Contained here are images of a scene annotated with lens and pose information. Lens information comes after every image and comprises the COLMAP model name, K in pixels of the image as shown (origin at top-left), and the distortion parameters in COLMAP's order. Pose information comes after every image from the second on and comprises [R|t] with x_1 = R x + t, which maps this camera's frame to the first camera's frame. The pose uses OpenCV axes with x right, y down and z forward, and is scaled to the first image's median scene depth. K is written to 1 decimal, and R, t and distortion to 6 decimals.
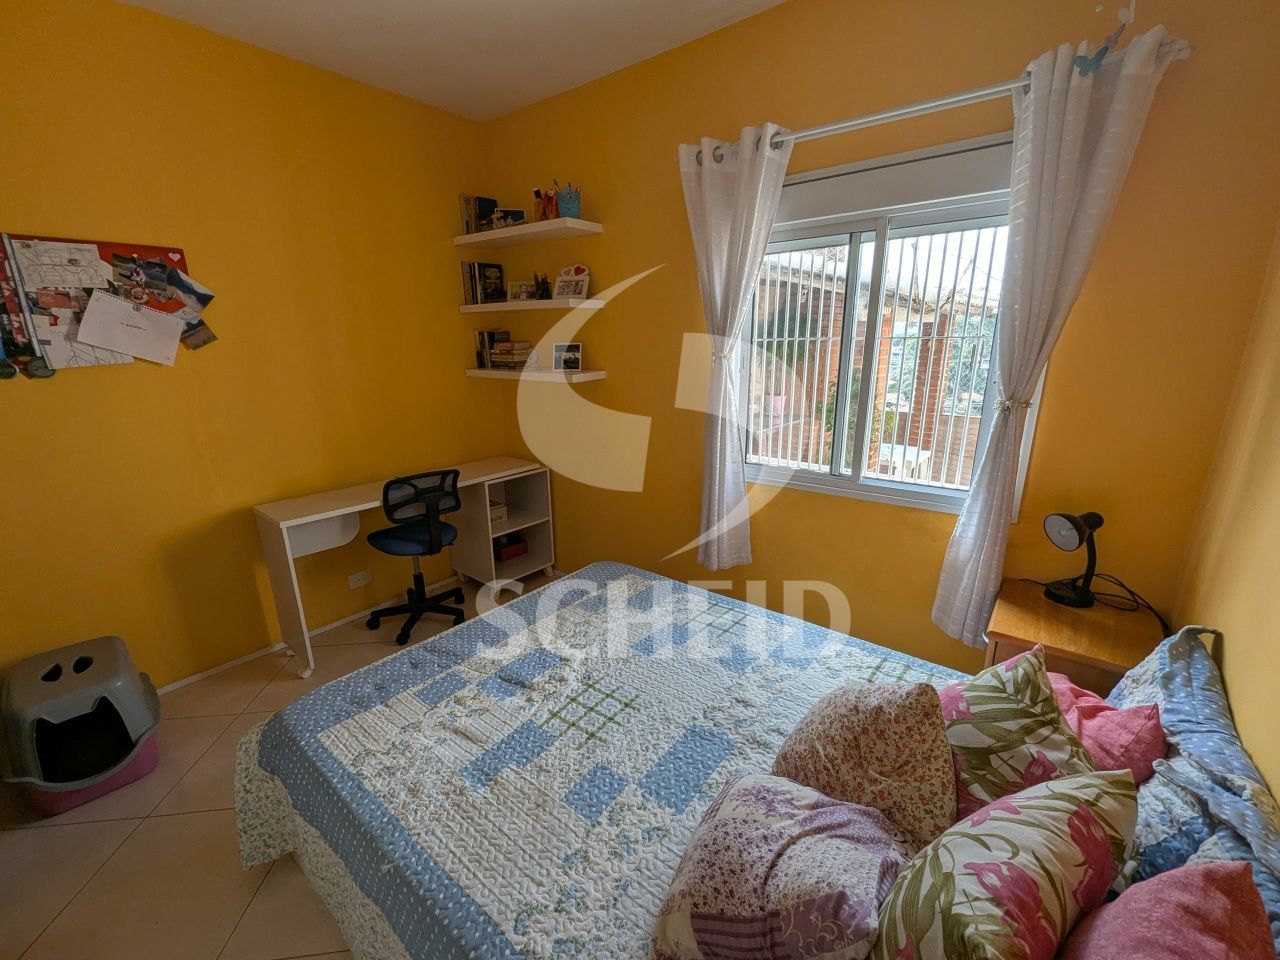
lens RADIAL K [[525.8, 0, 641.2], [0, 525.8, 488.8], [0, 0, 1]] dist [-0.002610, -0.001173]
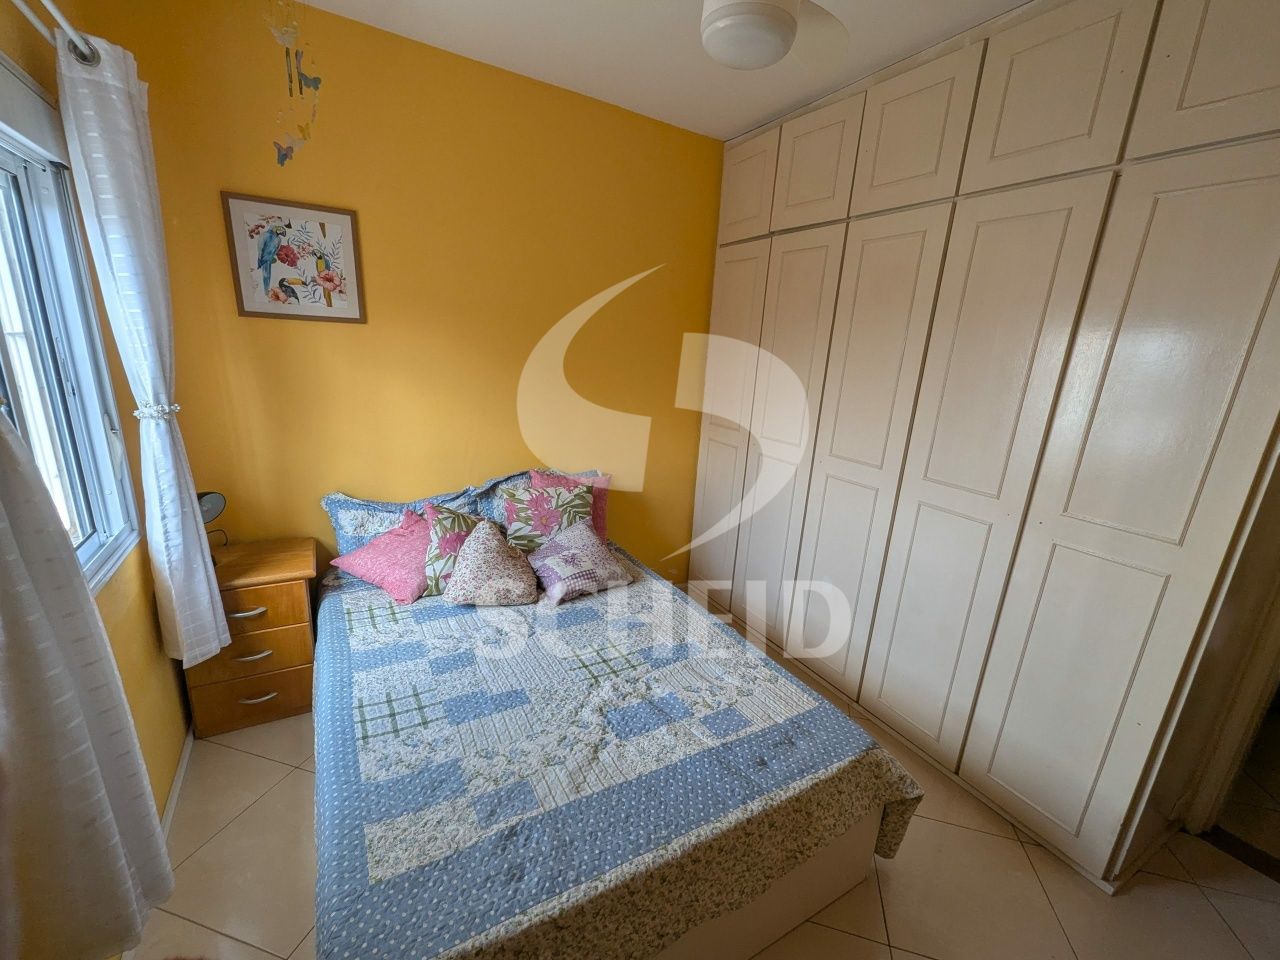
lens RADIAL K [[525.6, 0, 650.9], [0, 525.6, 487.2], [0, 0, 1]] dist [-0.001378, -0.000171]
pose [[-0.934301, -0.141651, 0.327133, -0.426231], [0.041238, 0.868557, 0.493871, -0.428468], [-0.354091, 0.474915, -0.805652, 1.379348]]
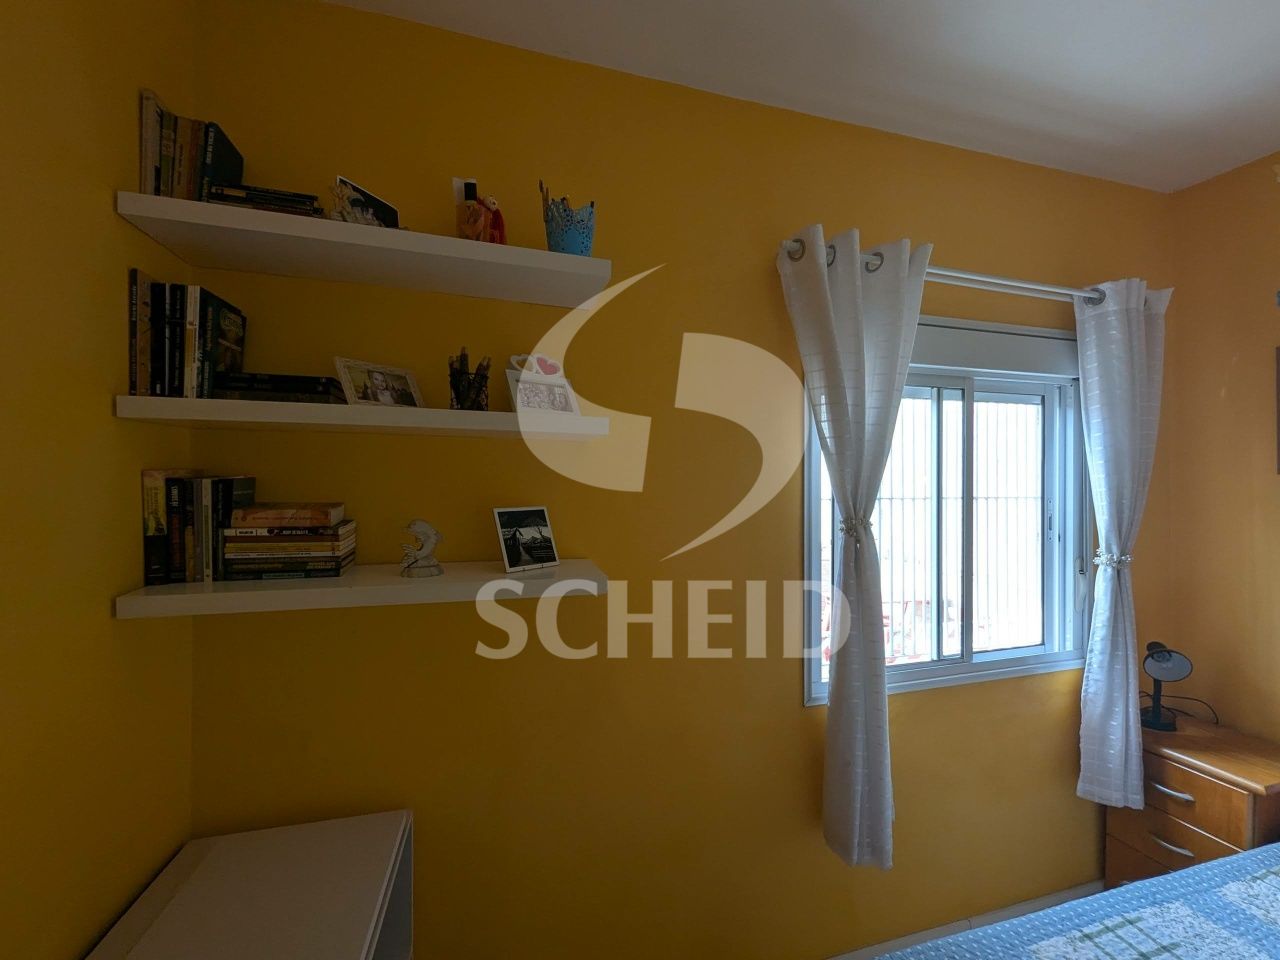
lens RADIAL K [[525.6, 0, 650.9], [0, 525.6, 487.2], [0, 0, 1]] dist [-0.001378, -0.000171]
pose [[0.556422, 0.003124, 0.830894, -0.694810], [0.220924, 0.963441, -0.151569, -0.304017], [-0.800991, 0.267901, 0.535390, 1.002830]]
